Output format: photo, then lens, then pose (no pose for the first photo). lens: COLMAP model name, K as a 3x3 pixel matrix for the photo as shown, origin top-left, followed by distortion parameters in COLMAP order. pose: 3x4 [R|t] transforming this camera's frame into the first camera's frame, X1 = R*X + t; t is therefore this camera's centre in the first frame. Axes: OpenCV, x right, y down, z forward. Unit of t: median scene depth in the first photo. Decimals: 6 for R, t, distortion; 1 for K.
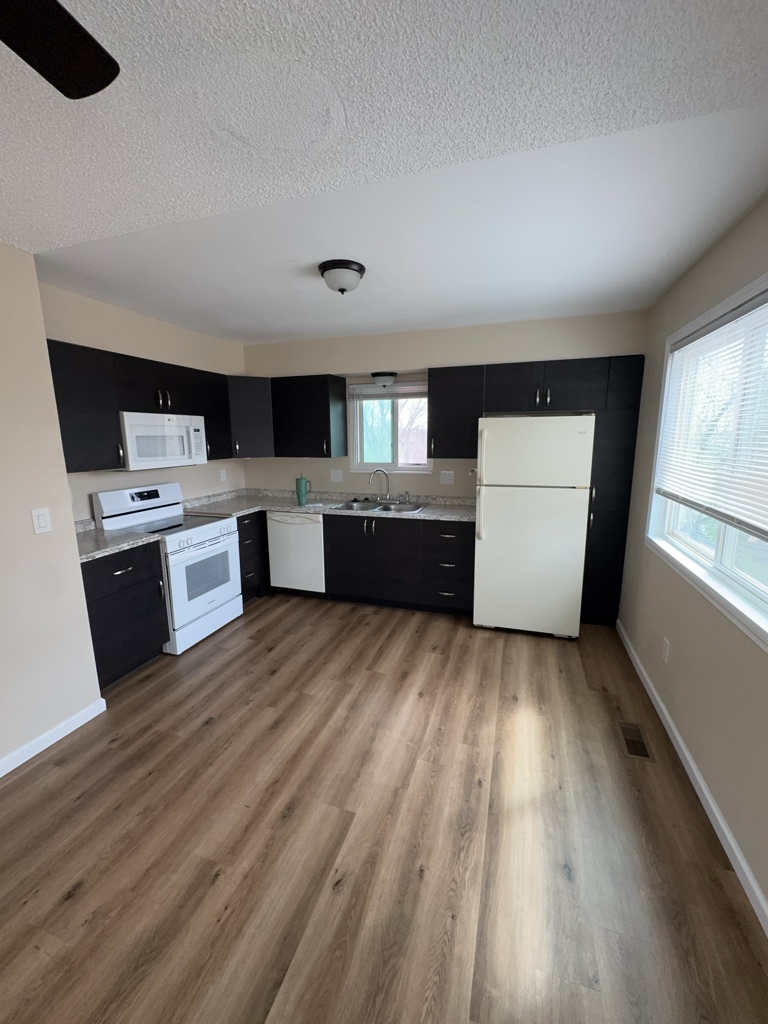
lens RADIAL K [[413.0, 0, 384.6], [0, 413.0, 515.1], [0, 0, 1]] dist [-0.003854, -0.000243]
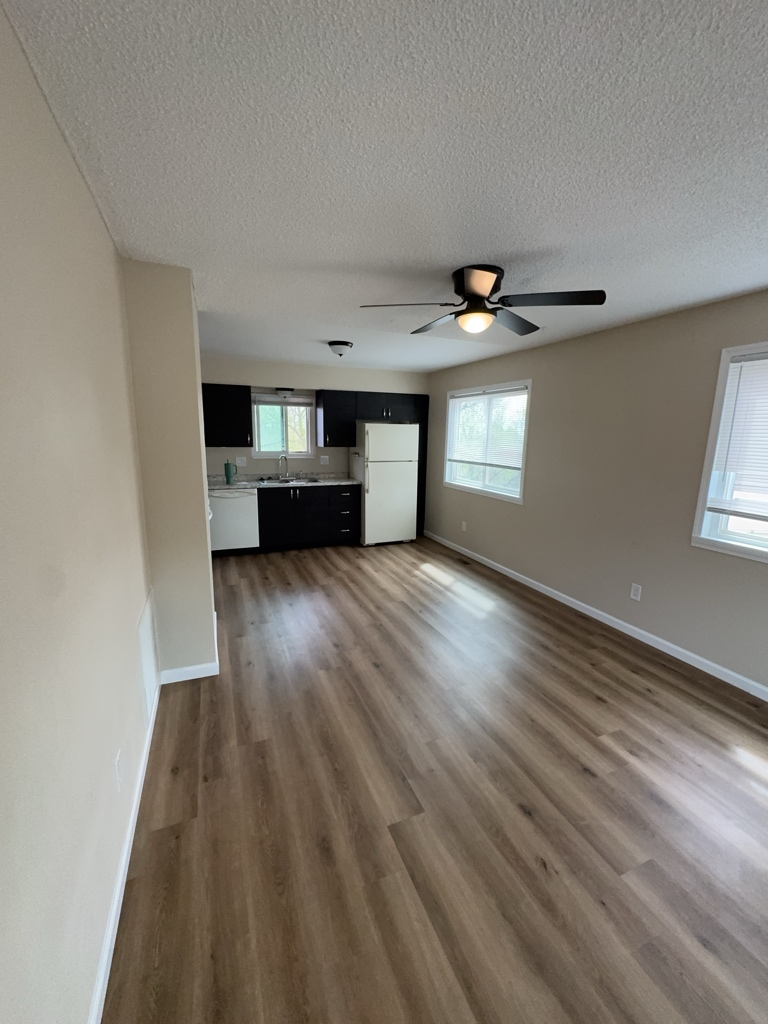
lens RADIAL K [[413.0, 0, 384.8], [0, 413.0, 509.9], [0, 0, 1]] dist [-0.003854, -0.000243]
pose [[0.759390, -0.099380, 0.643001, -0.797813], [0.103518, 0.994132, 0.031393, 0.078374], [-0.642348, 0.042723, 0.765222, -0.352350]]
